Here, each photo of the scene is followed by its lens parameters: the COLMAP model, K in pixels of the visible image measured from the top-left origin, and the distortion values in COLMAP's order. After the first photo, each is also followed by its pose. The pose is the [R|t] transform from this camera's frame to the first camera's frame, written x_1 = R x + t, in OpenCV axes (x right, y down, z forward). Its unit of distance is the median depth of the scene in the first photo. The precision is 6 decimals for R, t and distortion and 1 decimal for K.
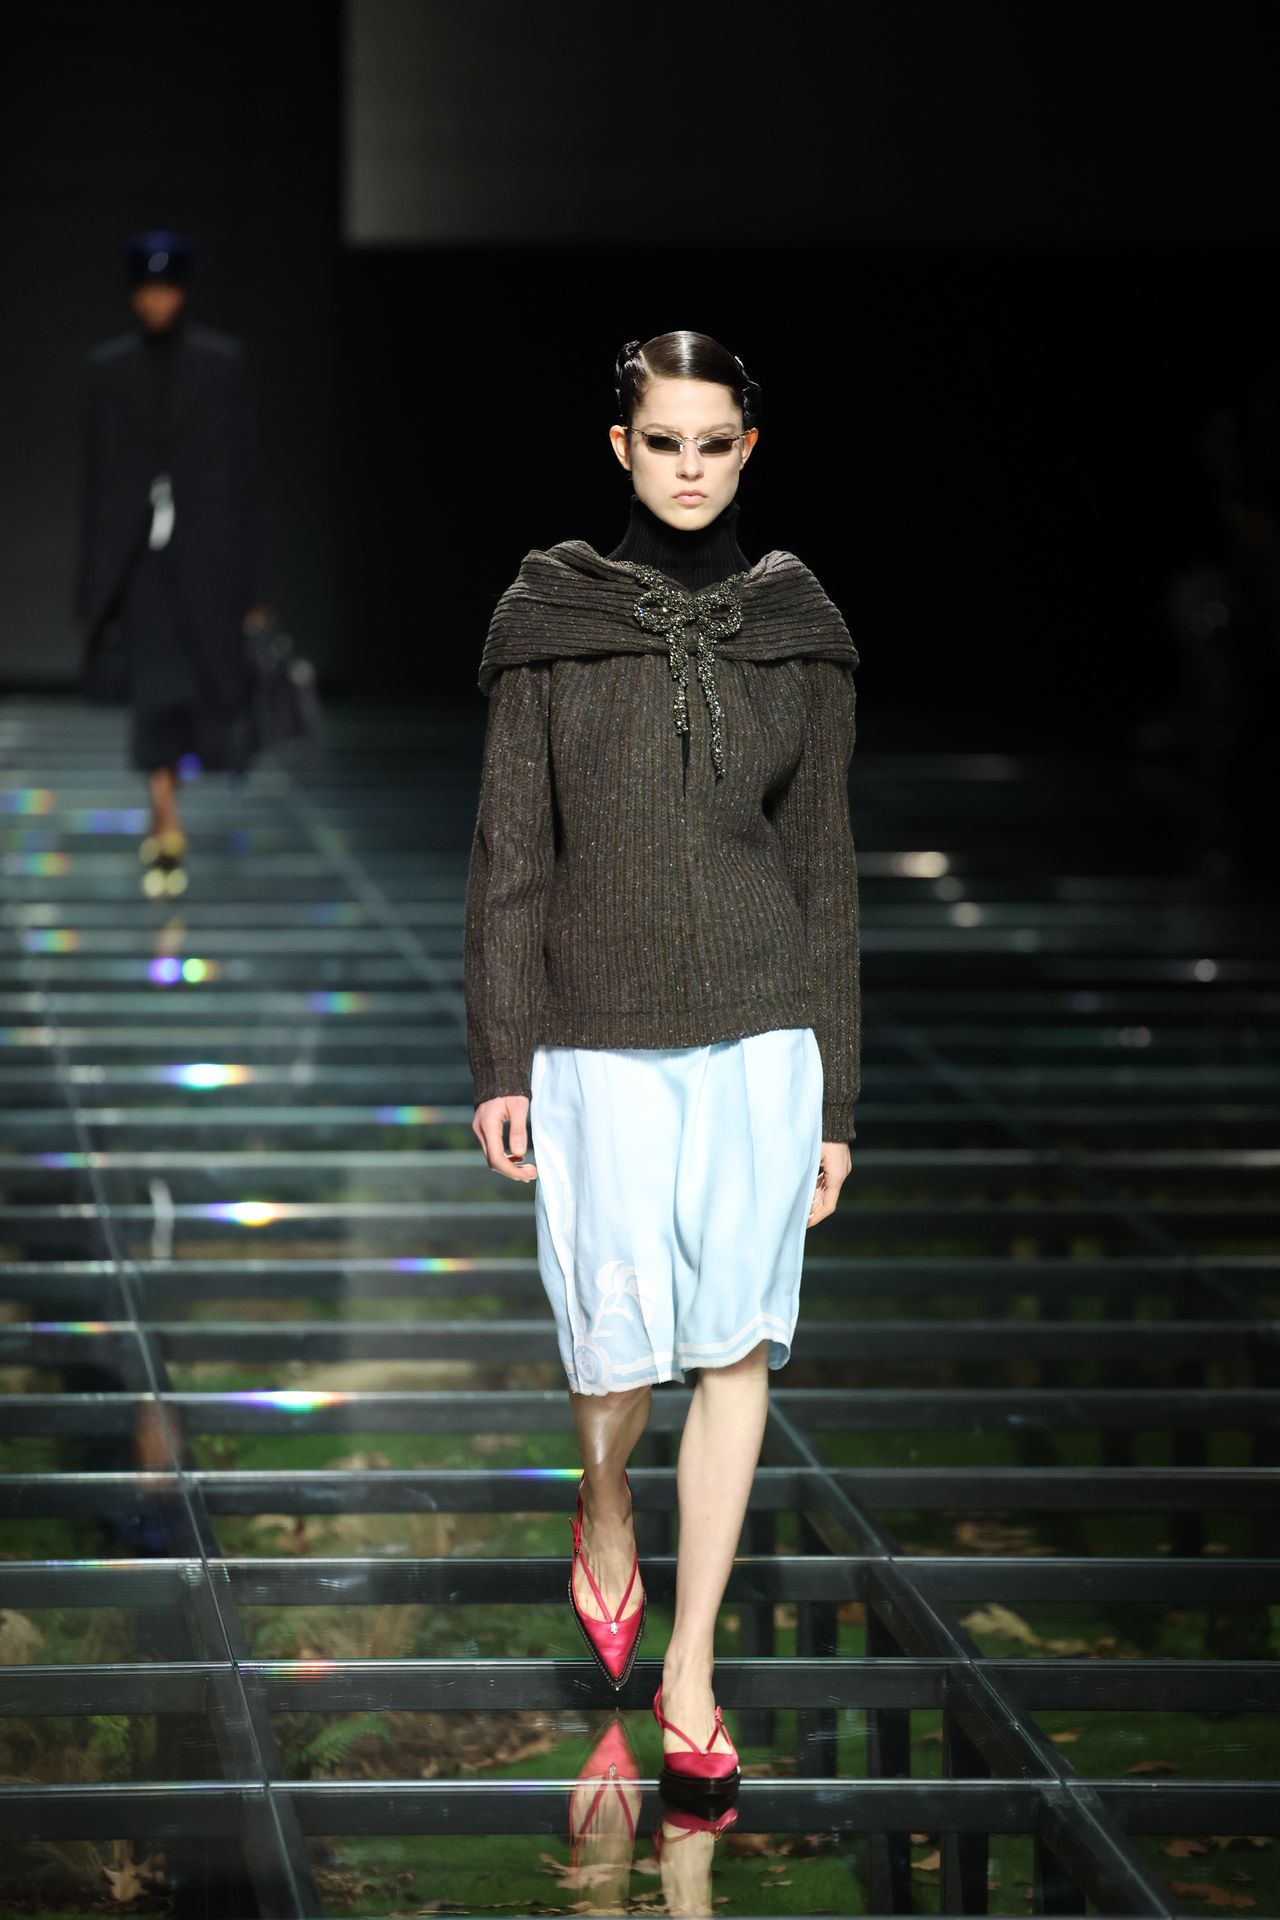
lens RADIAL K [[10364.1, 0, 633.7], [0, 10364.1, 971.4], [0, 0, 1]] dist [0.647887, 0.000000]
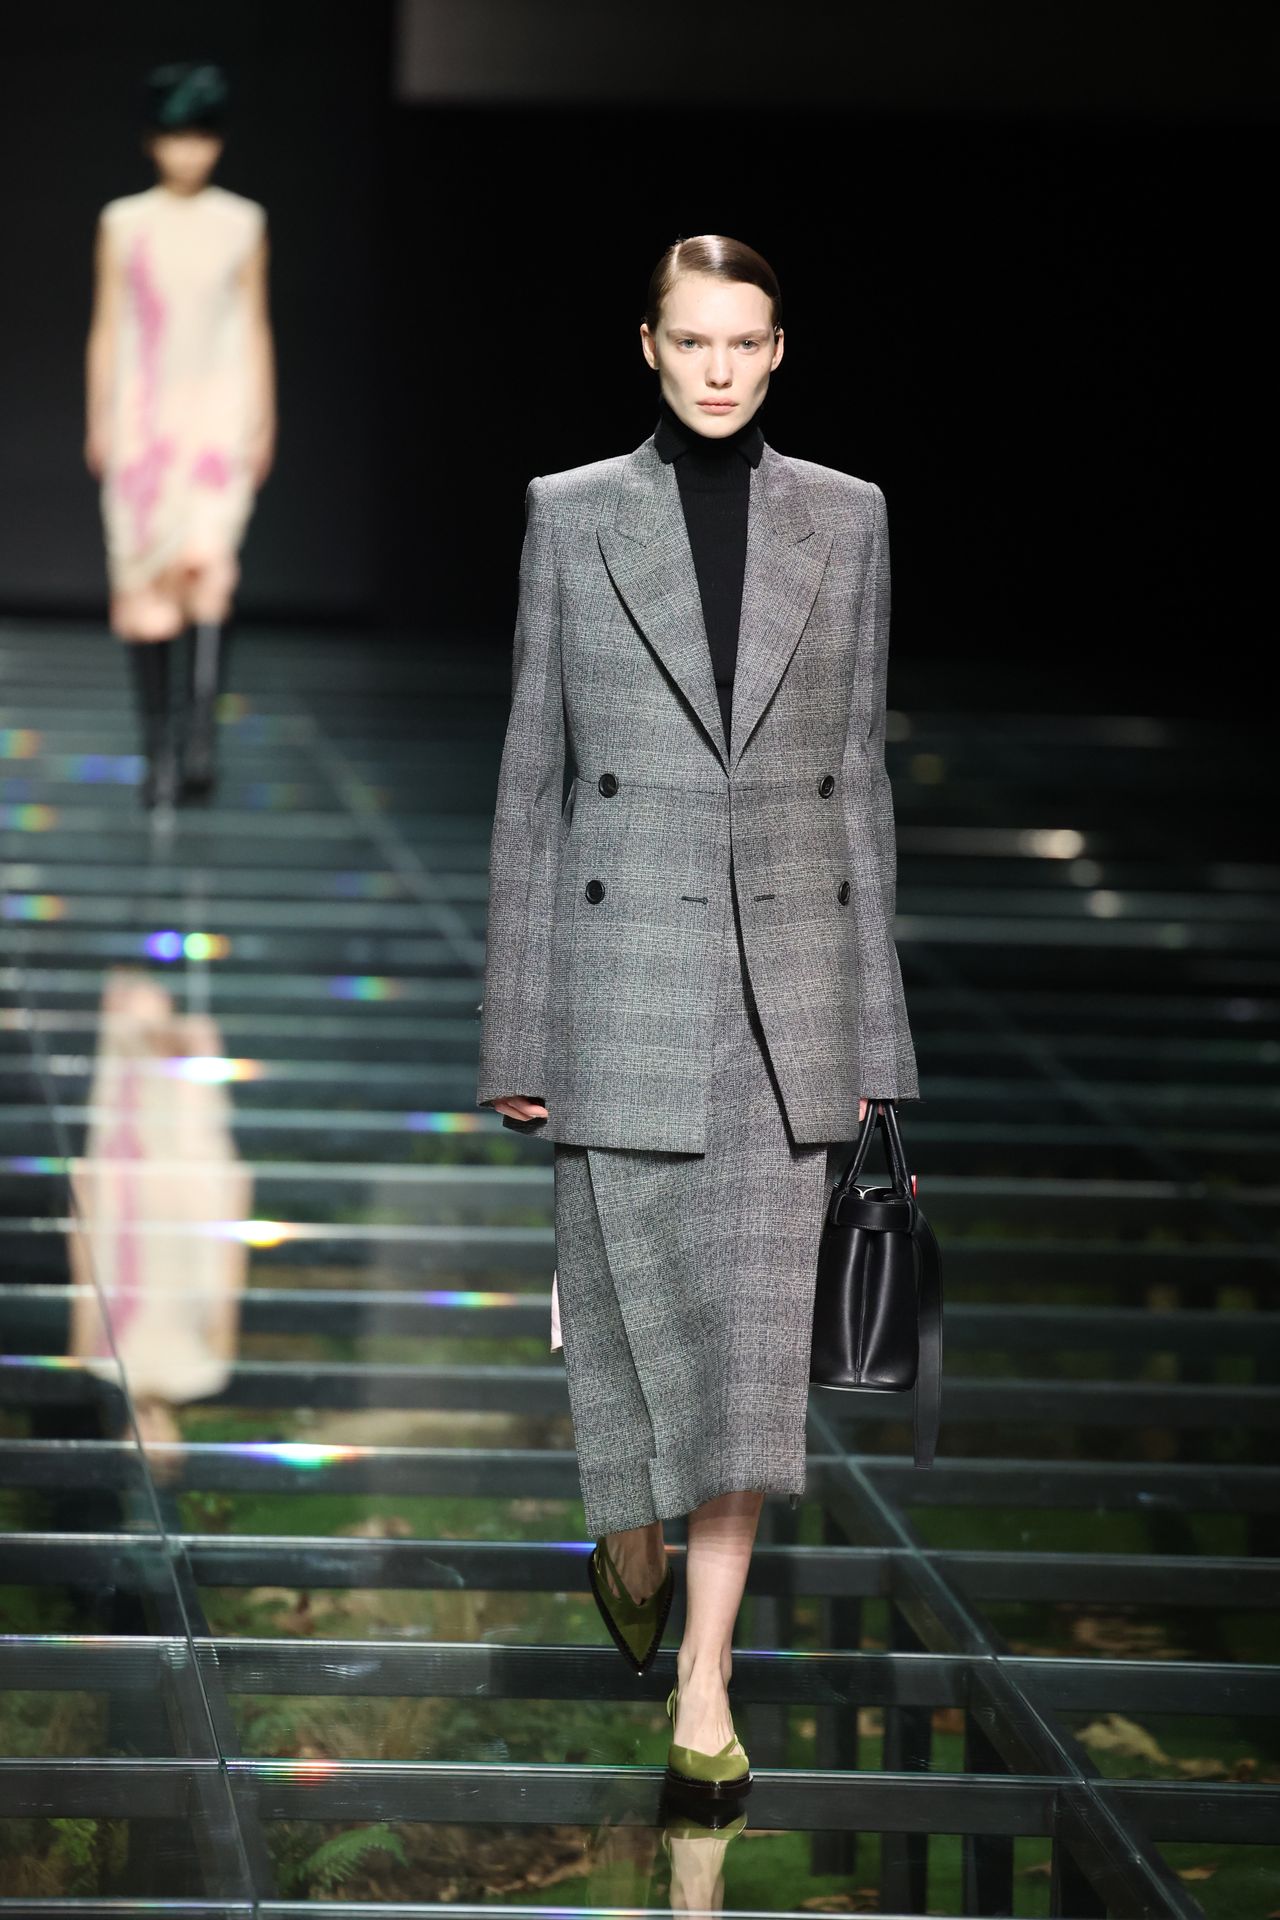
lens RADIAL K [[10364.1, 0, 682.2], [0, 10364.1, 942.1], [0, 0, 1]] dist [0.647887, 0.000000]
pose [[0.999652, 0.025866, -0.005169, 0.001918], [-0.025912, 0.999623, -0.009067, 0.006271], [0.004933, 0.009198, 0.999946, 0.146944]]
